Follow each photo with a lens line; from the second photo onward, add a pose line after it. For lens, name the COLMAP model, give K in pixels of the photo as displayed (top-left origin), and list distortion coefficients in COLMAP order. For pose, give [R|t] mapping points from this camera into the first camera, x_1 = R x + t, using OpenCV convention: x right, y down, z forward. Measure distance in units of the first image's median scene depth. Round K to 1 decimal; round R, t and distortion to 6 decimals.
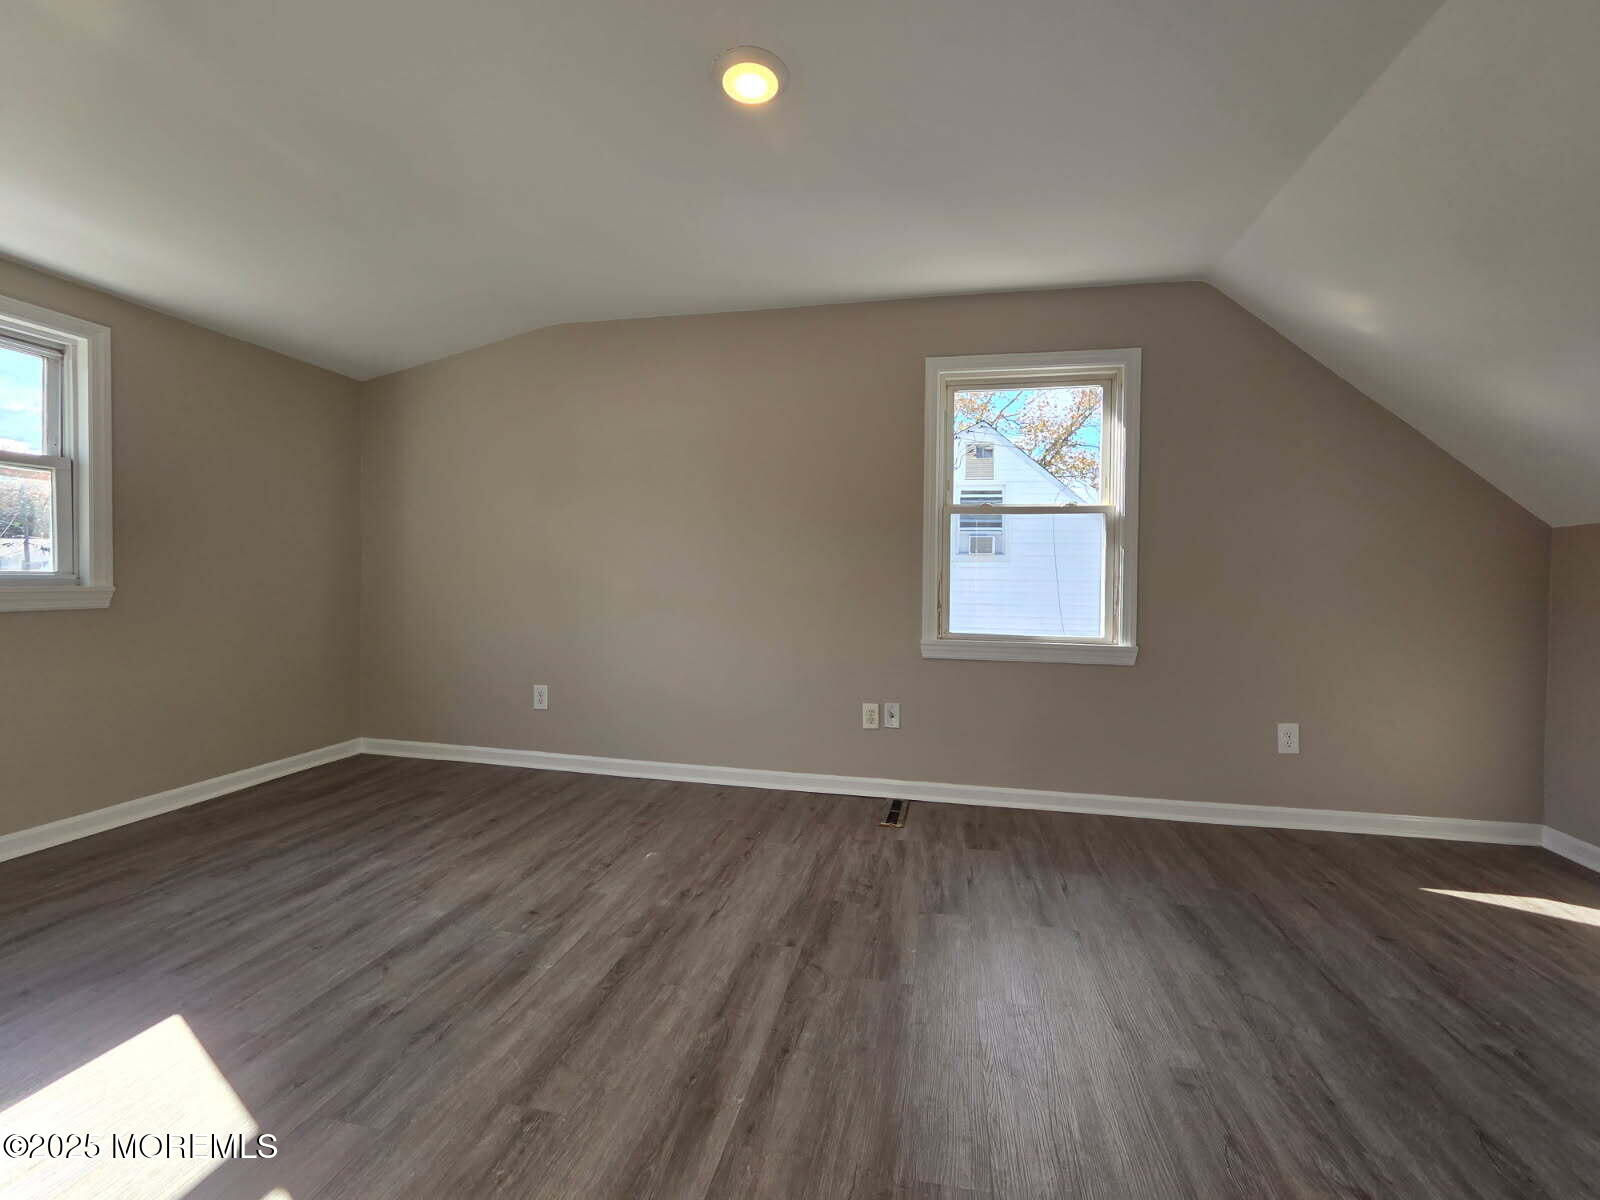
lens RADIAL K [[657.4, 0, 813.4], [0, 657.4, 591.2], [0, 0, 1]] dist [0.000134, 0.003744]
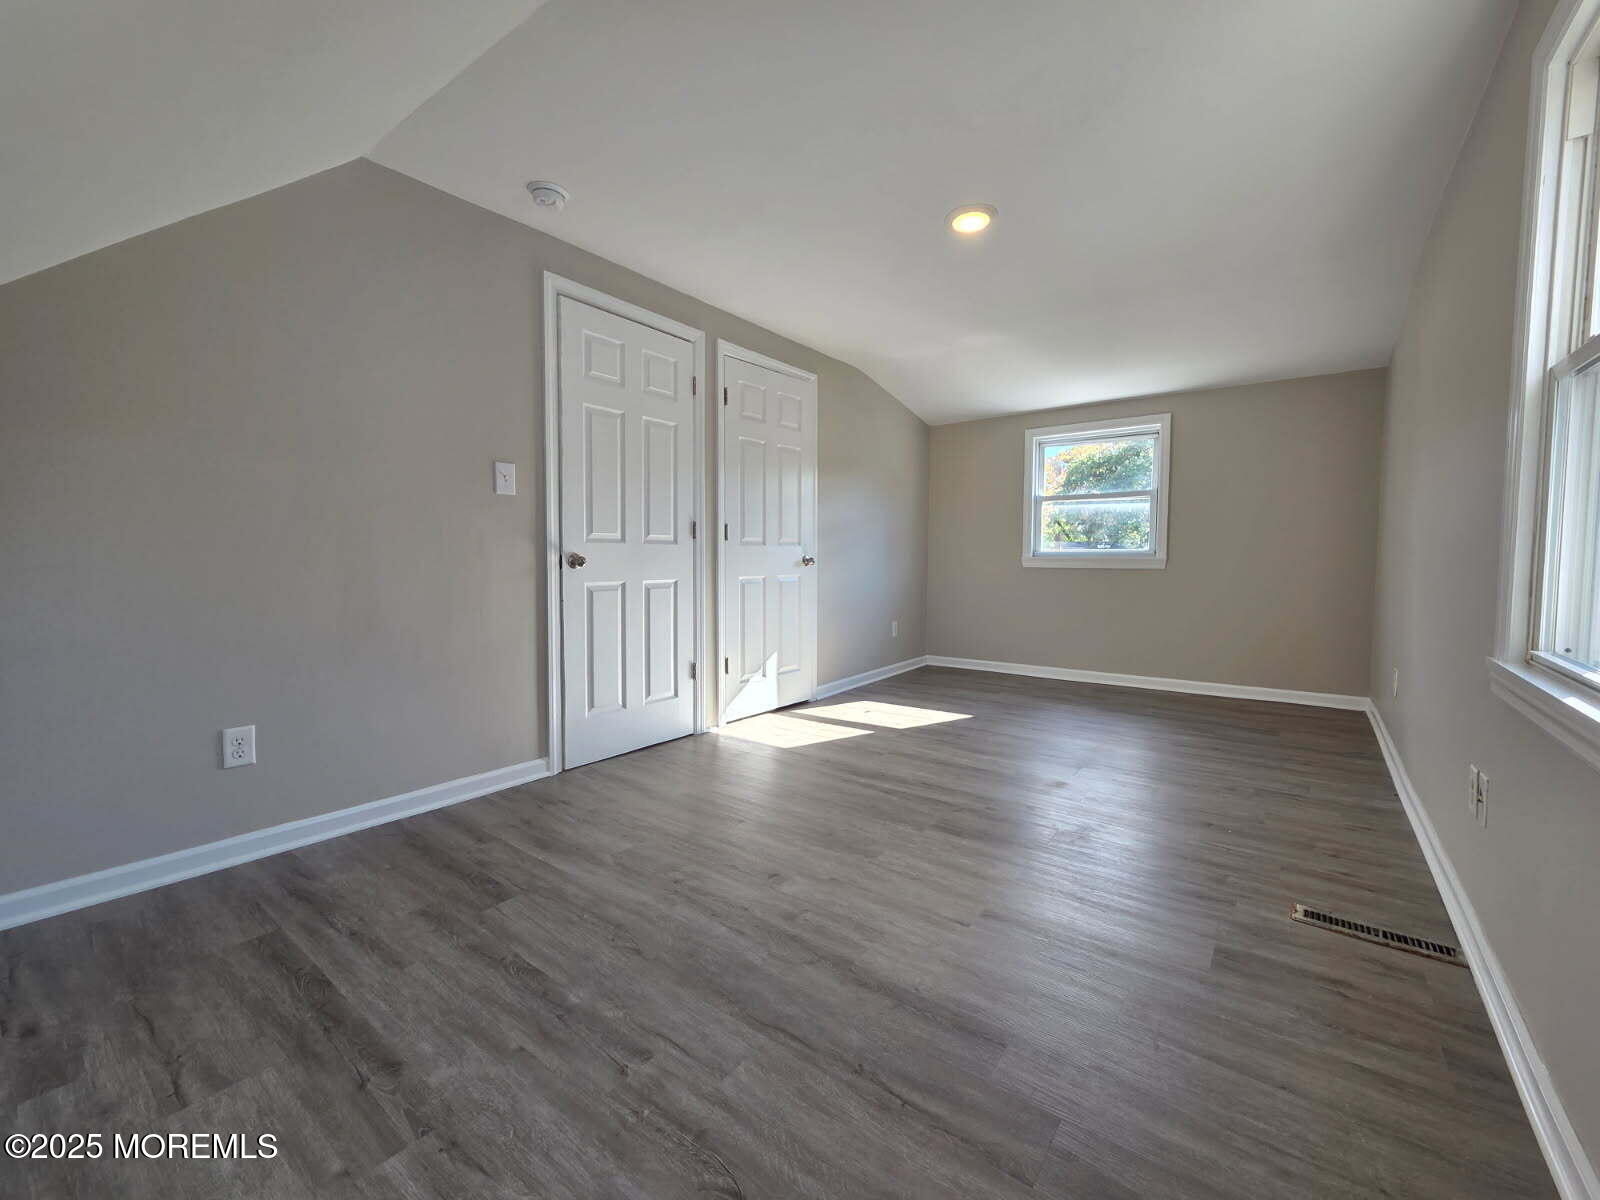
lens RADIAL K [[657.4, 0, 813.4], [0, 657.4, 591.2], [0, 0, 1]] dist [0.000134, 0.003744]
pose [[-0.423217, 0.035345, -0.905339, 1.524468], [-0.024735, 0.998416, 0.050542, 0.026020], [0.905691, 0.043784, -0.421673, 1.386295]]
